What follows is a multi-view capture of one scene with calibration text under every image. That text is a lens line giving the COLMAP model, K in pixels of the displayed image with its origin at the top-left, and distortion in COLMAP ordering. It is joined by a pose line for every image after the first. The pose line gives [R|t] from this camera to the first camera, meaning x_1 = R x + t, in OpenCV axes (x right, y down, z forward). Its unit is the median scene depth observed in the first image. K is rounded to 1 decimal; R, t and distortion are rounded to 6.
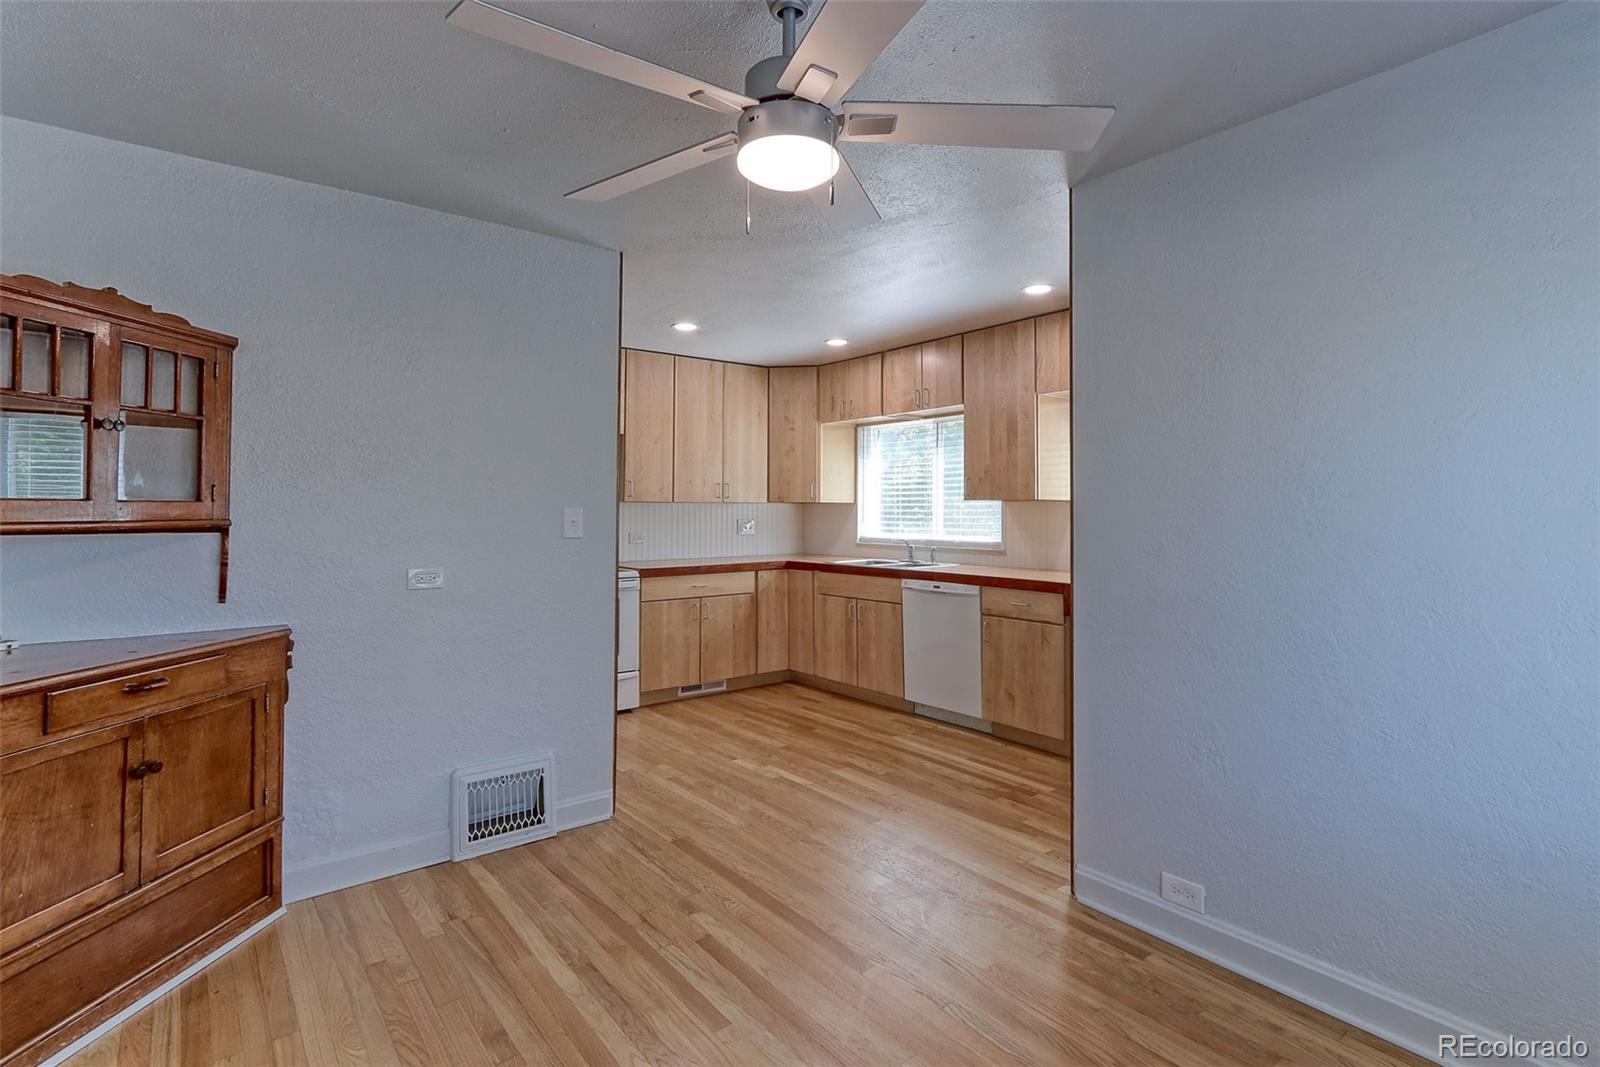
lens RADIAL K [[777.8, 0, 766.2], [0, 777.8, 493.1], [0, 0, 1]] dist [-0.001098, -0.000040]
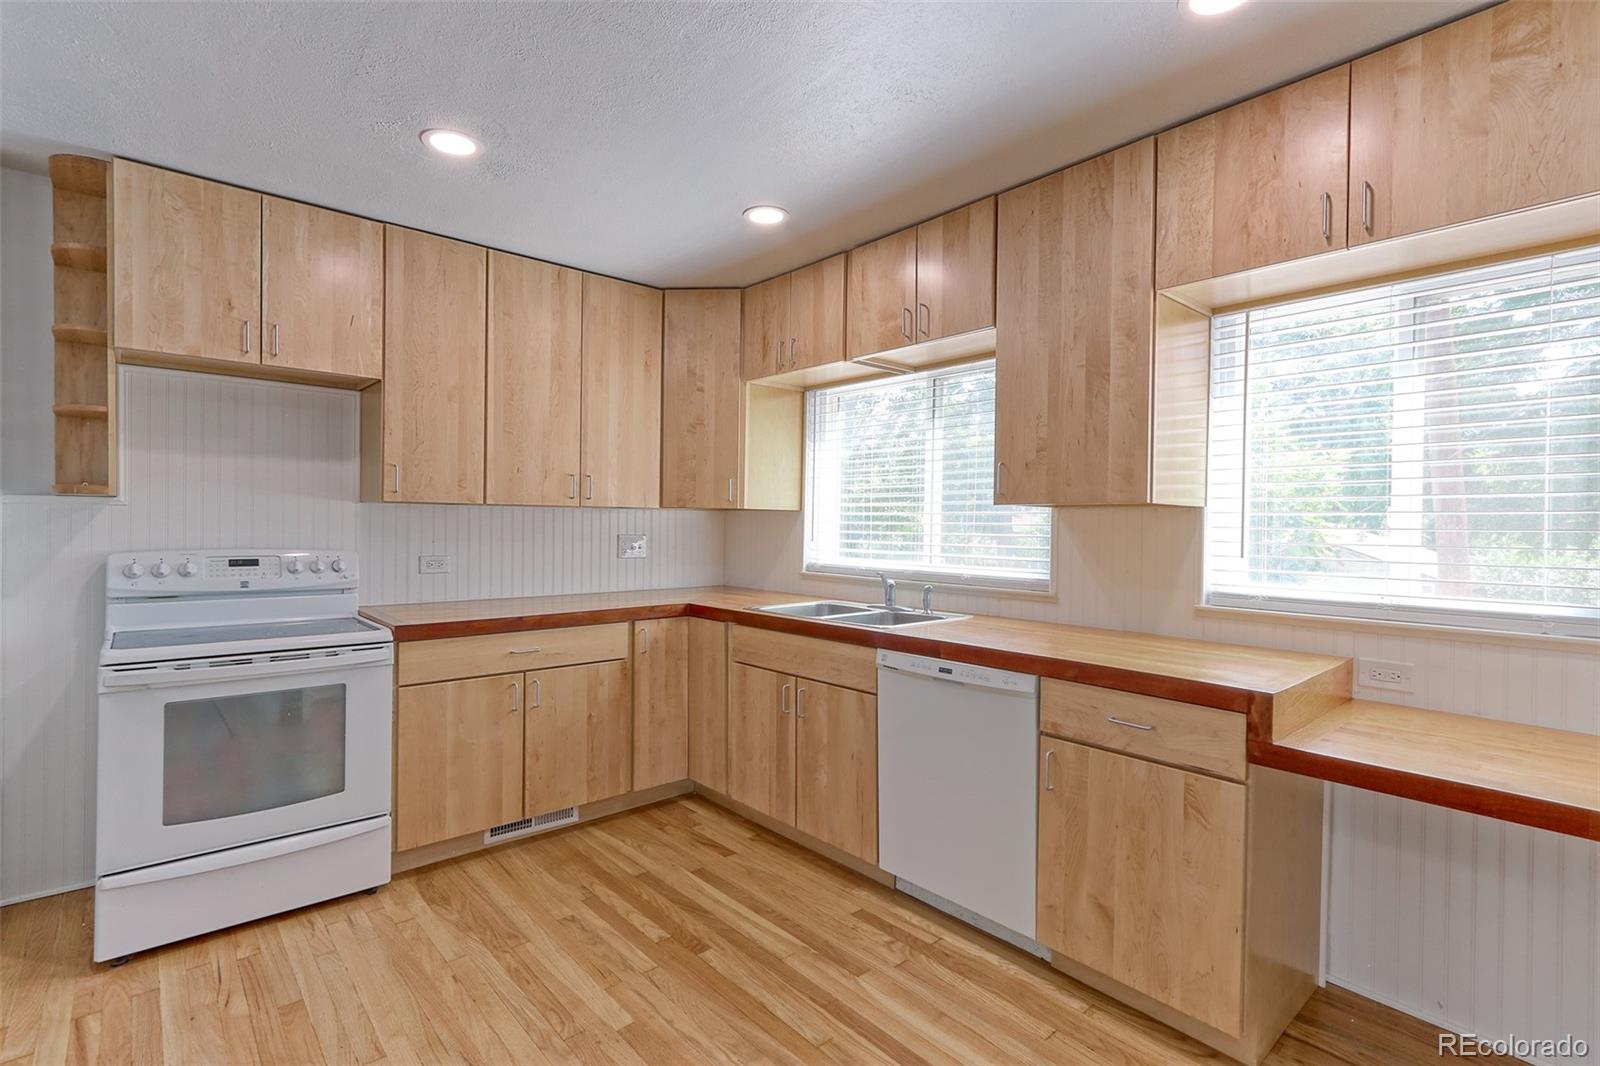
lens RADIAL K [[748.5, 0, 785.5], [0, 748.5, 533.1], [0, 0, 1]] dist [0.002981, 0.000221]
pose [[0.997222, 0.008811, 0.073964, 0.063041], [-0.011509, 0.999280, 0.036140, 0.010256], [-0.073592, -0.036891, 0.996606, 0.430049]]
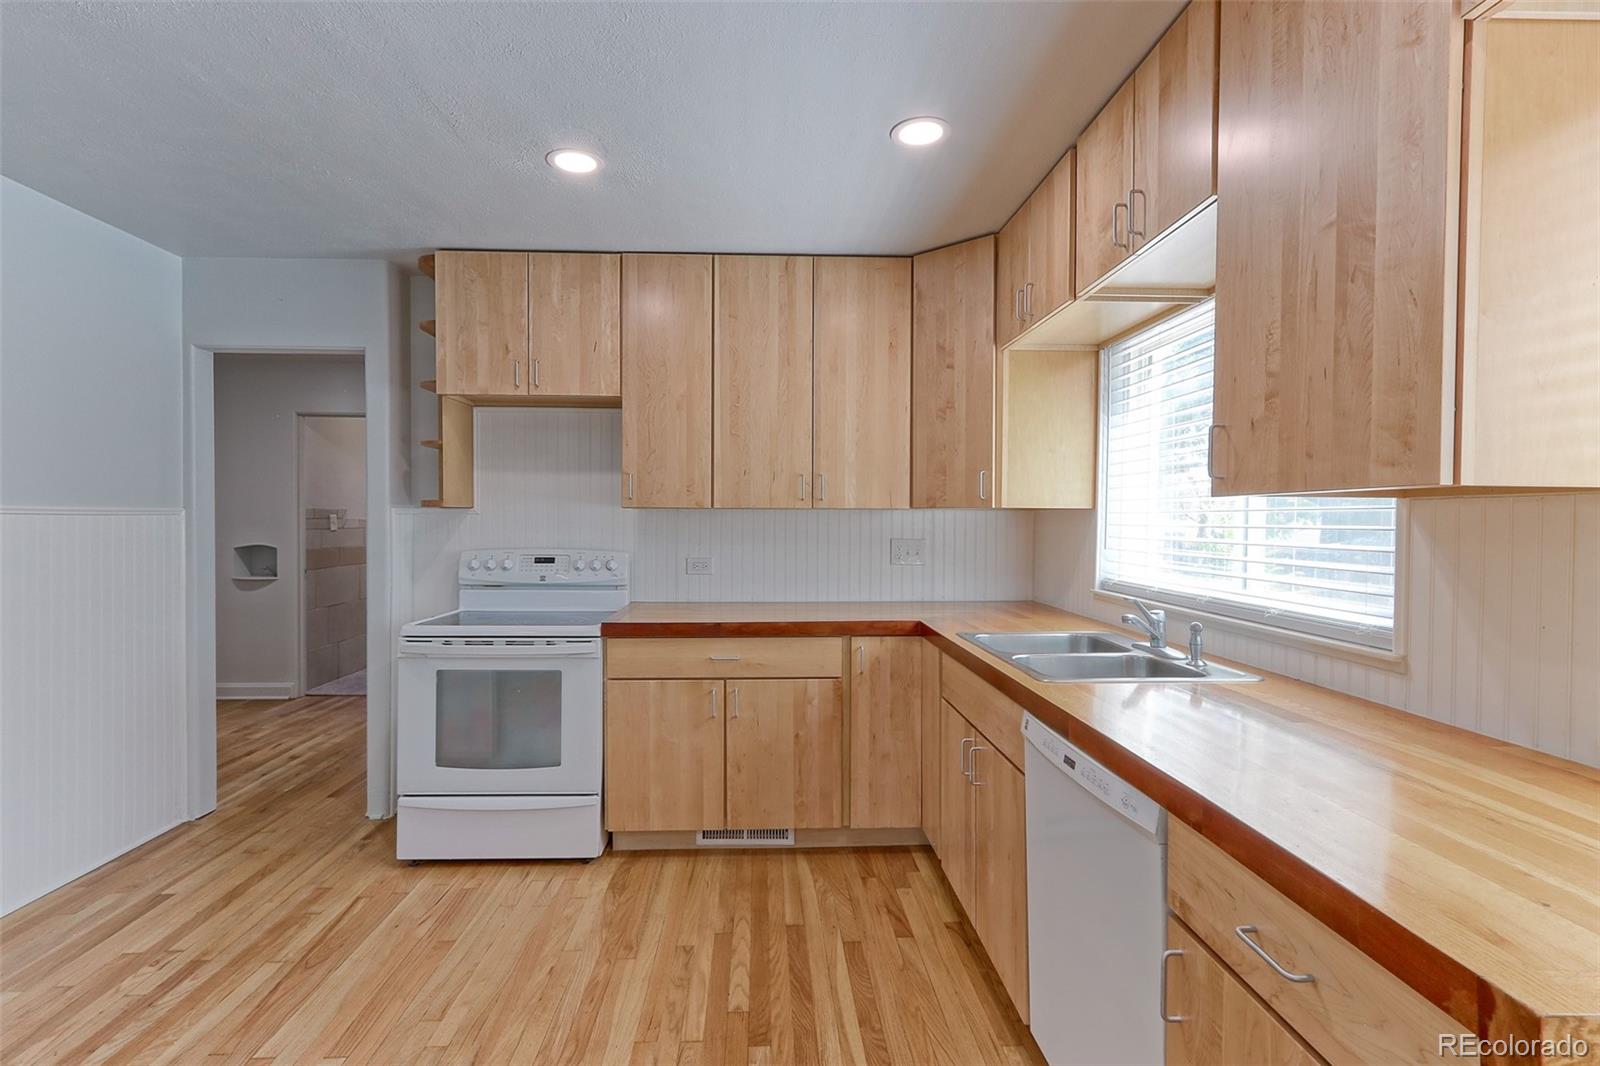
lens RADIAL K [[756.2, 0, 792.9], [0, 756.2, 532.0], [0, 0, 1]] dist [-0.001261, -0.000121]
pose [[0.827204, 0.011845, -0.561777, 0.251721], [0.009887, 0.999316, 0.035629, 0.009678], [0.561815, -0.035027, 0.826521, 0.566120]]
